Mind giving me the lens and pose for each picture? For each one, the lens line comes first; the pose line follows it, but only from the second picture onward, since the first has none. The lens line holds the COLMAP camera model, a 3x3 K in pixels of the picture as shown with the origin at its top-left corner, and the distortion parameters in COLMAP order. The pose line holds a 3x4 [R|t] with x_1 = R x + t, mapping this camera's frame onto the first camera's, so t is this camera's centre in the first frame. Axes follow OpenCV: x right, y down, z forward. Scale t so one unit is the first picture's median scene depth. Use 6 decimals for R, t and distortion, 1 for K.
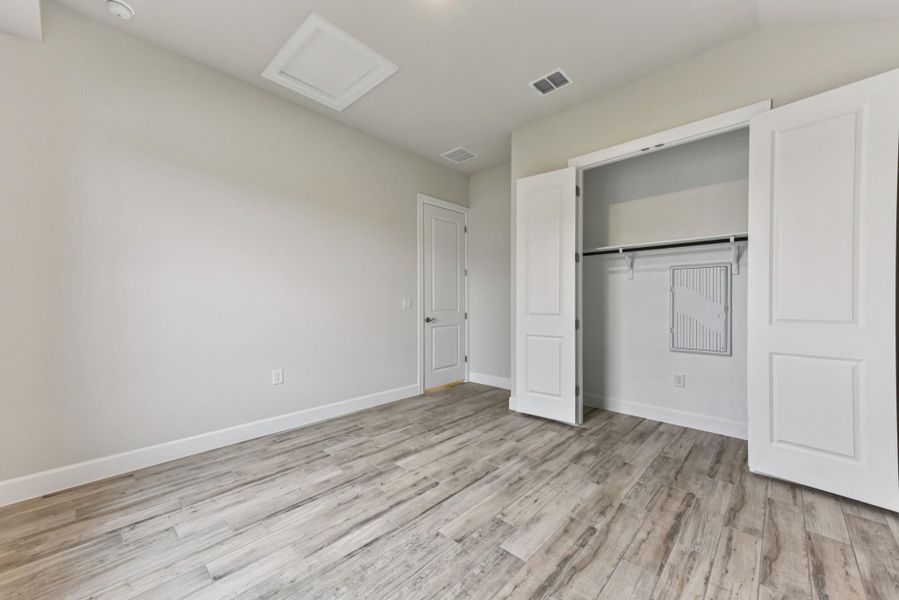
lens RADIAL K [[348.0, 0, 451.8], [0, 348.0, 302.4], [0, 0, 1]] dist [0.021918, -0.000323]
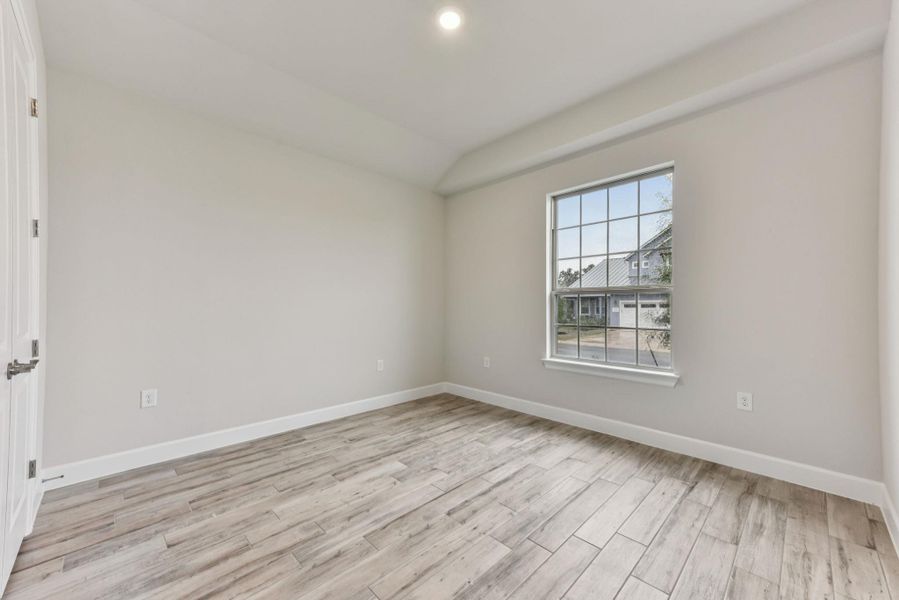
lens RADIAL K [[348.0, 0, 452.0], [0, 348.0, 302.9], [0, 0, 1]] dist [0.021918, -0.000323]
pose [[-0.999304, -0.000604, 0.037303, -0.092060], [-0.000912, 0.999965, -0.008261, -0.007145], [-0.037297, -0.008289, -0.999270, 2.113825]]
